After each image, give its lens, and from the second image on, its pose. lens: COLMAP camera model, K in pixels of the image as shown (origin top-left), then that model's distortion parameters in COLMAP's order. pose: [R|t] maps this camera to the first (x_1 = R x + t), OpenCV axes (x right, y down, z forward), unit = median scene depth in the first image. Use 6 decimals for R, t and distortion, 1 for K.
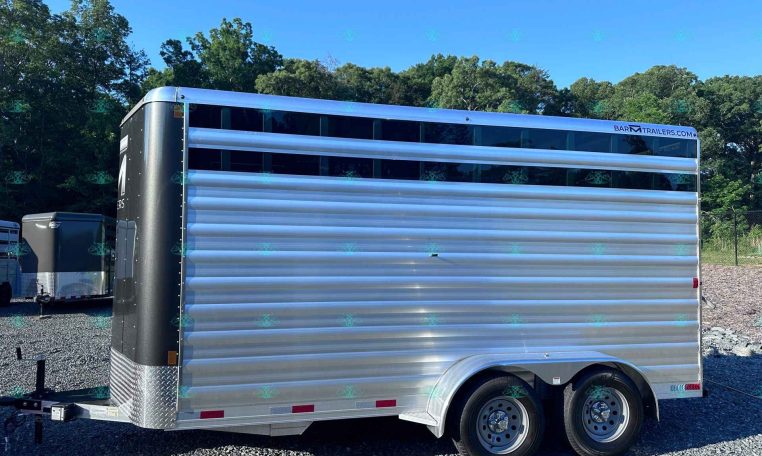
lens RADIAL K [[545.0, 0, 394.5], [0, 545.0, 230.3], [0, 0, 1]] dist [0.117018, -0.177089]
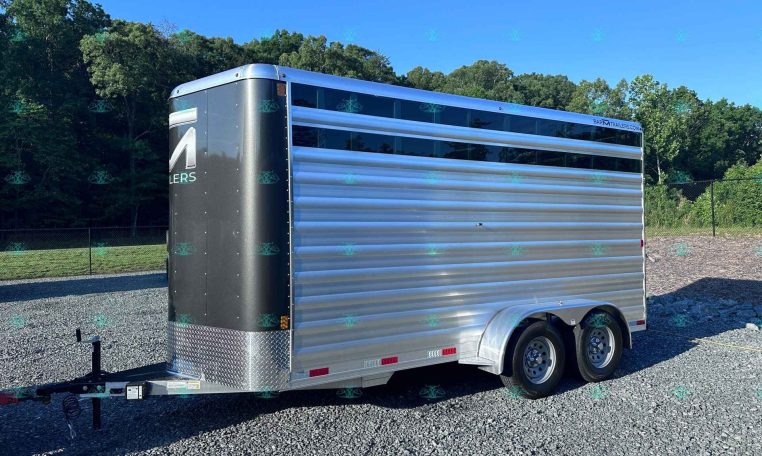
lens RADIAL K [[537.8, 0, 396.3], [0, 537.8, 220.6], [0, 0, 1]] dist [0.085512, -0.091402]
pose [[0.952925, -0.012859, 0.302932, -0.436962], [0.005890, 0.999697, 0.023910, 0.009032], [-0.303147, -0.021001, 0.952712, -0.047155]]
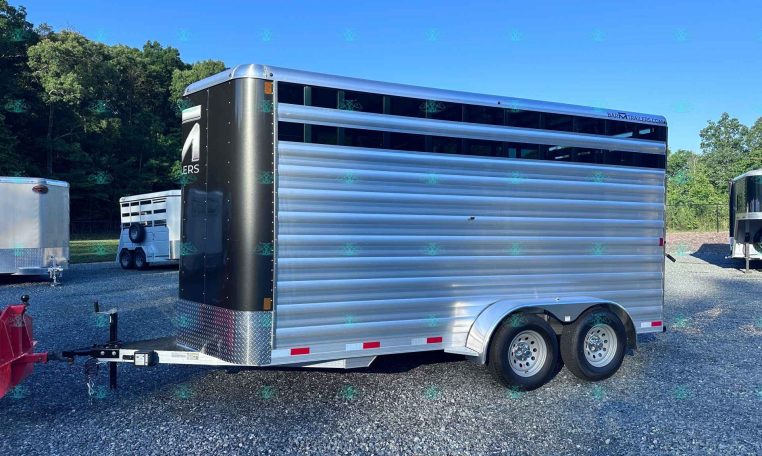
lens RADIAL K [[541.6, 0, 398.9], [0, 541.6, 225.8], [0, 0, 1]] dist [0.082101, -0.098599]
pose [[0.986845, 0.004506, 0.161603, -0.269473], [-0.012816, 0.998646, 0.050416, 0.004691], [-0.161157, -0.051824, 0.985567, -0.137846]]
